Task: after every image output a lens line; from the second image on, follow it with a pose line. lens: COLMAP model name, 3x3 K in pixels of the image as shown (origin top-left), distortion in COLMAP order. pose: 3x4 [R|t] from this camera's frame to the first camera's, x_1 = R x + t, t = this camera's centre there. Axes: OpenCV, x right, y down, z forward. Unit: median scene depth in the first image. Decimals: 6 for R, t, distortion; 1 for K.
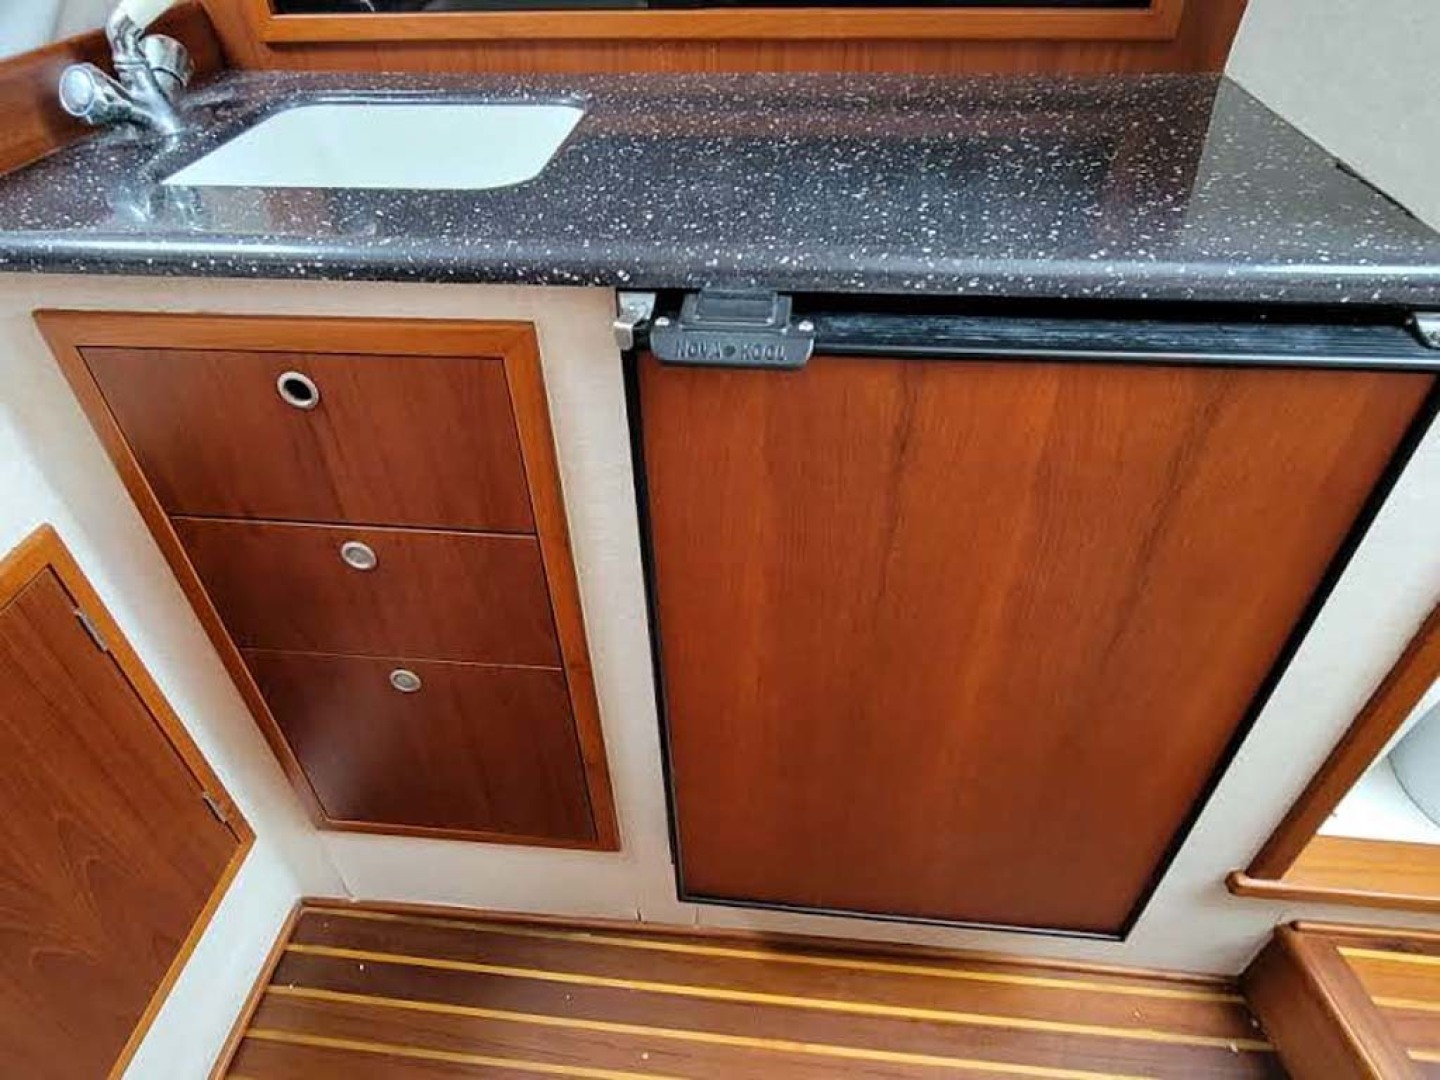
lens RADIAL K [[873.3, 0, 724.1], [0, 873.3, 553.1], [0, 0, 1]] dist [-0.004830, 0.000672]
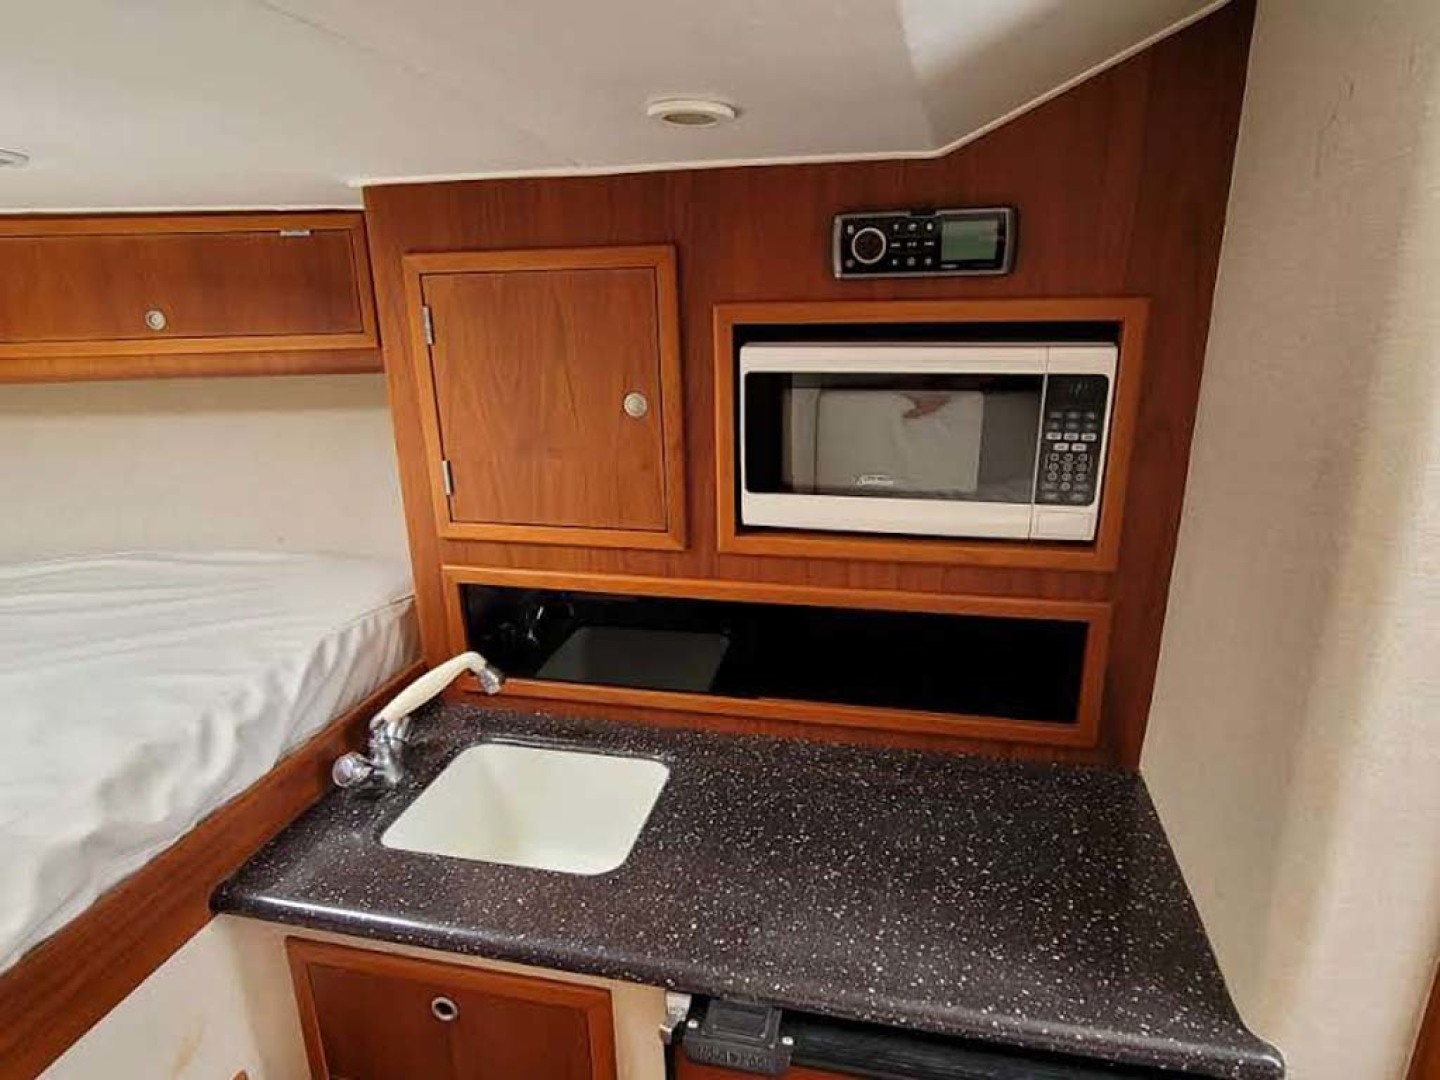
lens RADIAL K [[880.3, 0, 718.1], [0, 880.3, 572.2], [0, 0, 1]] dist [-0.004684, -0.001688]
pose [[0.991768, 0.033824, -0.123496, 0.126288], [-0.078670, 0.921936, -0.379268, -0.394101], [0.101027, 0.385862, 0.917008, -0.640462]]
